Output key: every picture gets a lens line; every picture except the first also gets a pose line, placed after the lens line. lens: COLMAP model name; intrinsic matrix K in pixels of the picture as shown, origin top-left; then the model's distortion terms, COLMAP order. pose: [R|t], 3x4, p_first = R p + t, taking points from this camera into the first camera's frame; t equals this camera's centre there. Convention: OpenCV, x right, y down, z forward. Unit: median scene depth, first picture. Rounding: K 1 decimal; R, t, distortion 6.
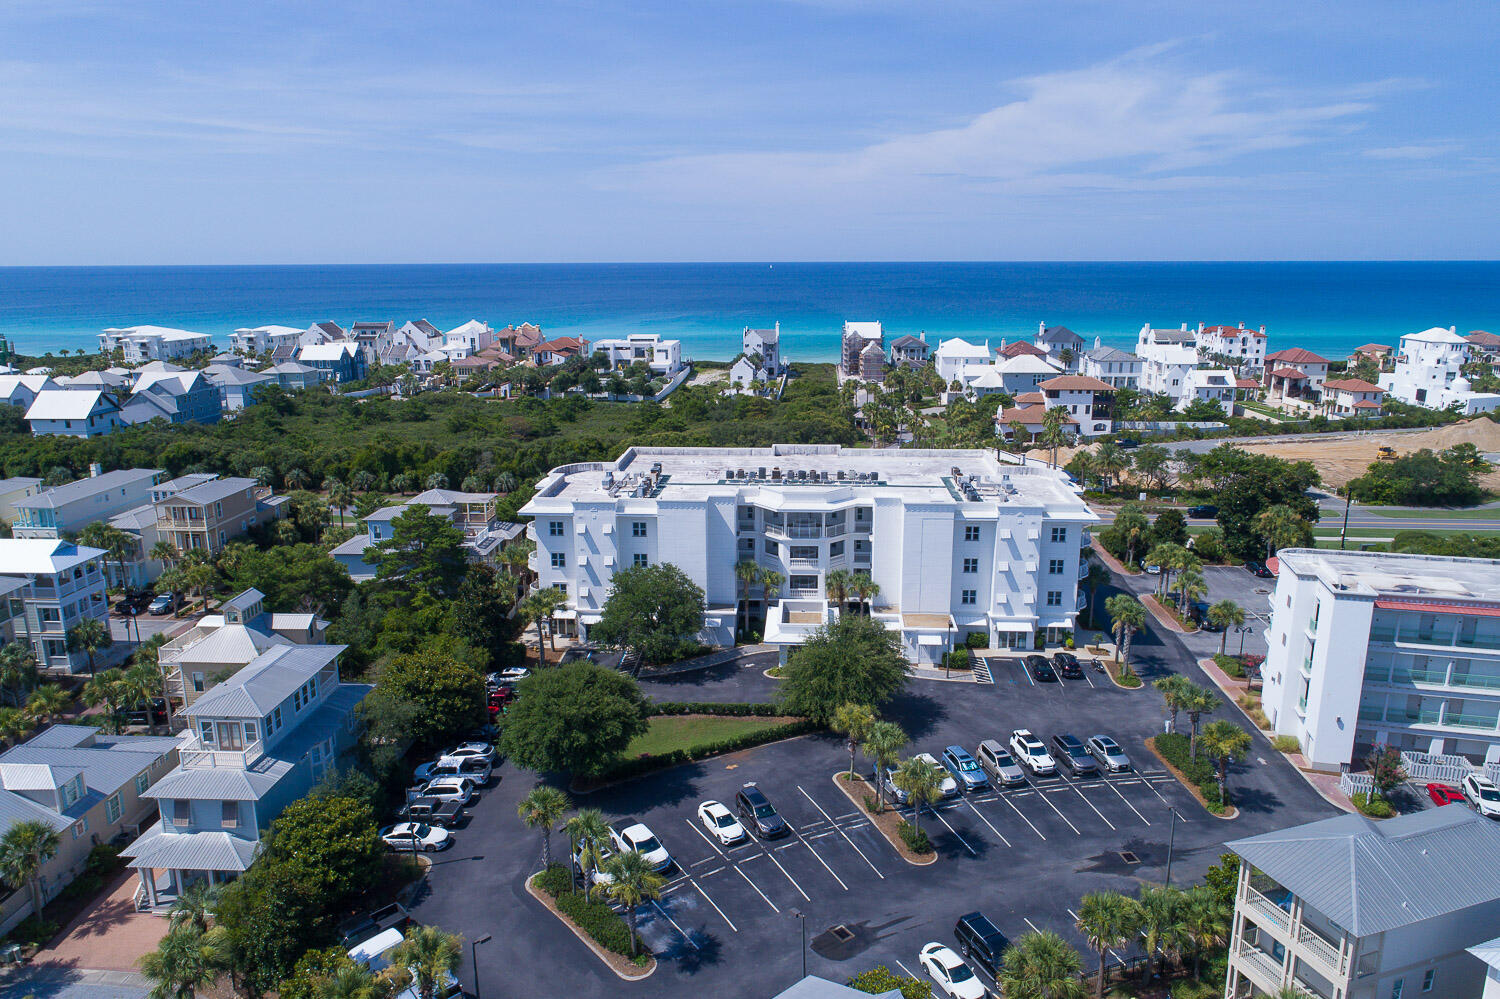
lens RADIAL K [[1013.8, 0, 750.0], [0, 1013.8, 499.5], [0, 0, 1]] dist [-0.004153, 0.004995]
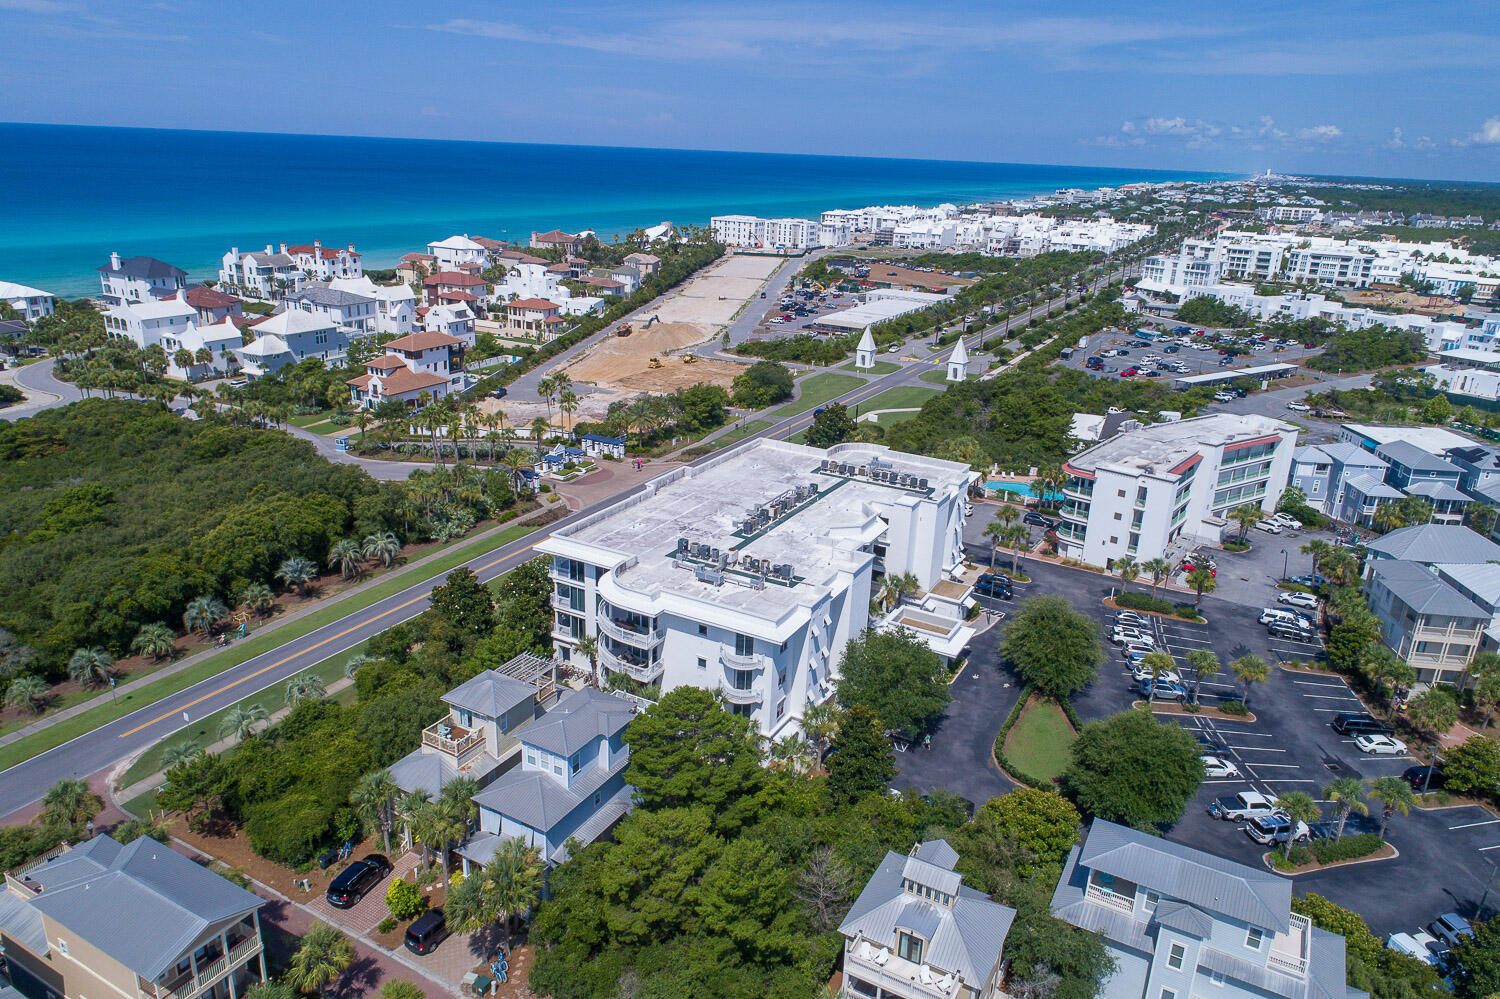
lens RADIAL K [[1013.8, 0, 750.0], [0, 1013.8, 499.5], [0, 0, 1]] dist [-0.004153, 0.004995]
pose [[0.425282, -0.279083, 0.860958, -0.425736], [0.170143, 0.958963, 0.226808, -0.136039], [-0.888925, 0.050029, 0.455313, 0.291213]]
